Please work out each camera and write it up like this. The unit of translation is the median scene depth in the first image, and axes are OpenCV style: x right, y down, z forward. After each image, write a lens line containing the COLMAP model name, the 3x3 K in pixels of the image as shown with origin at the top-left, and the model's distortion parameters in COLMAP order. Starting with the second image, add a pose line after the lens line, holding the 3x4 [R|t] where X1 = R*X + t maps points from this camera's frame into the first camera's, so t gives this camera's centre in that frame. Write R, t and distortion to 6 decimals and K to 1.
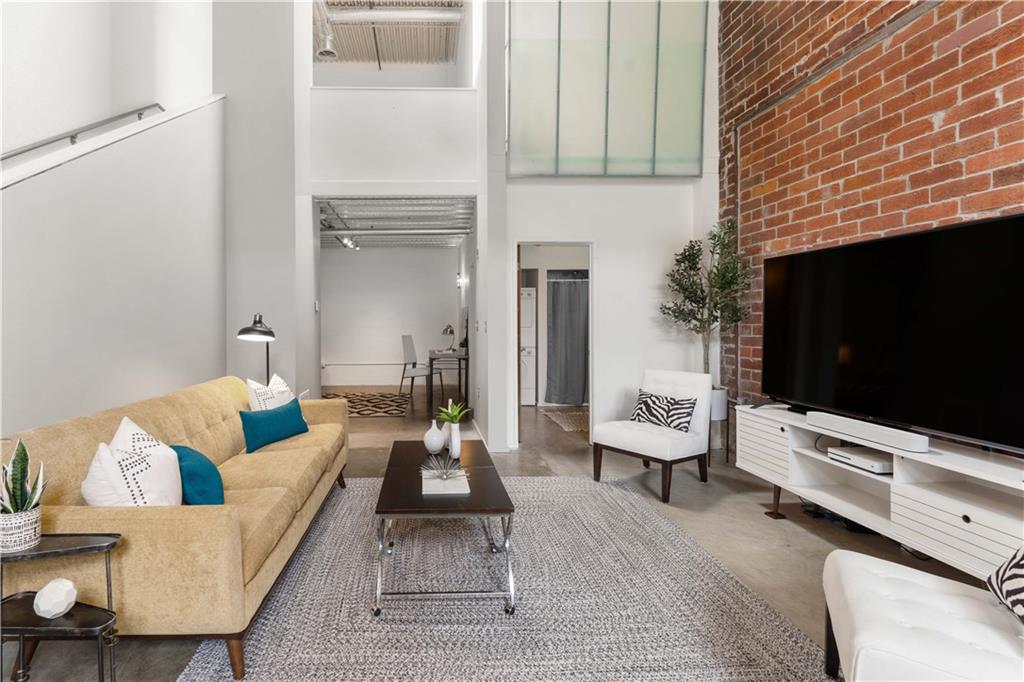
lens RADIAL K [[484.8, 0, 442.7], [0, 484.8, 324.4], [0, 0, 1]] dist [-0.000673, -0.000335]
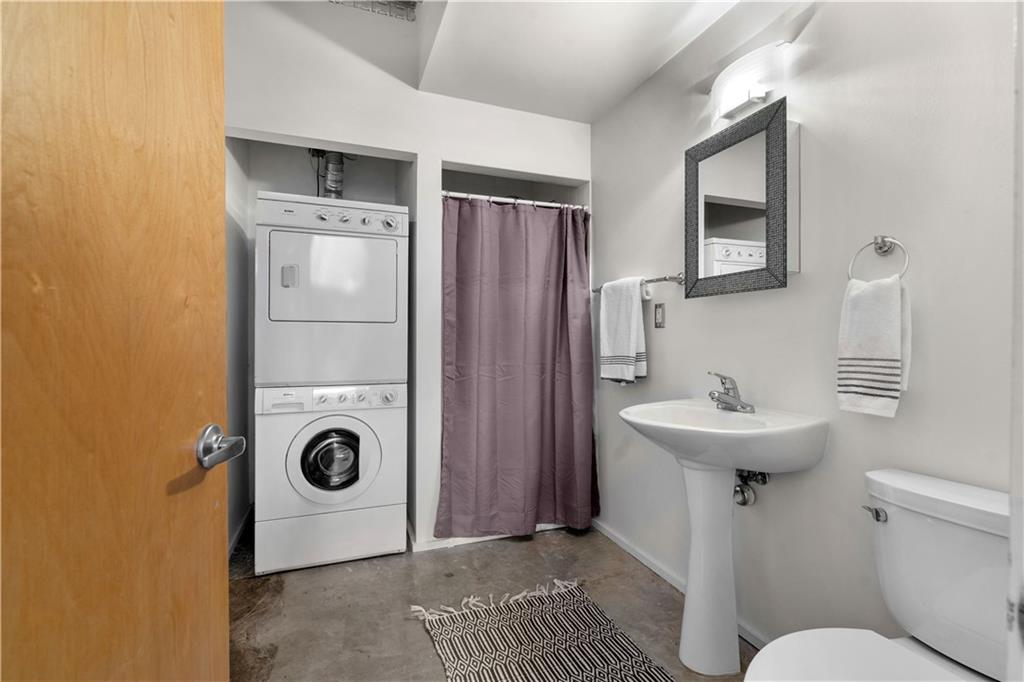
lens RADIAL K [[467.3, 0, 512.0], [0, 467.3, 341.0], [0, 0, 1]] dist [0.000004, 0.000013]
pose [[0.941651, 0.000319, 0.336592, 0.282829], [-0.002635, 0.999976, 0.006422, 0.029319], [-0.336582, -0.006934, 0.941629, 1.255569]]
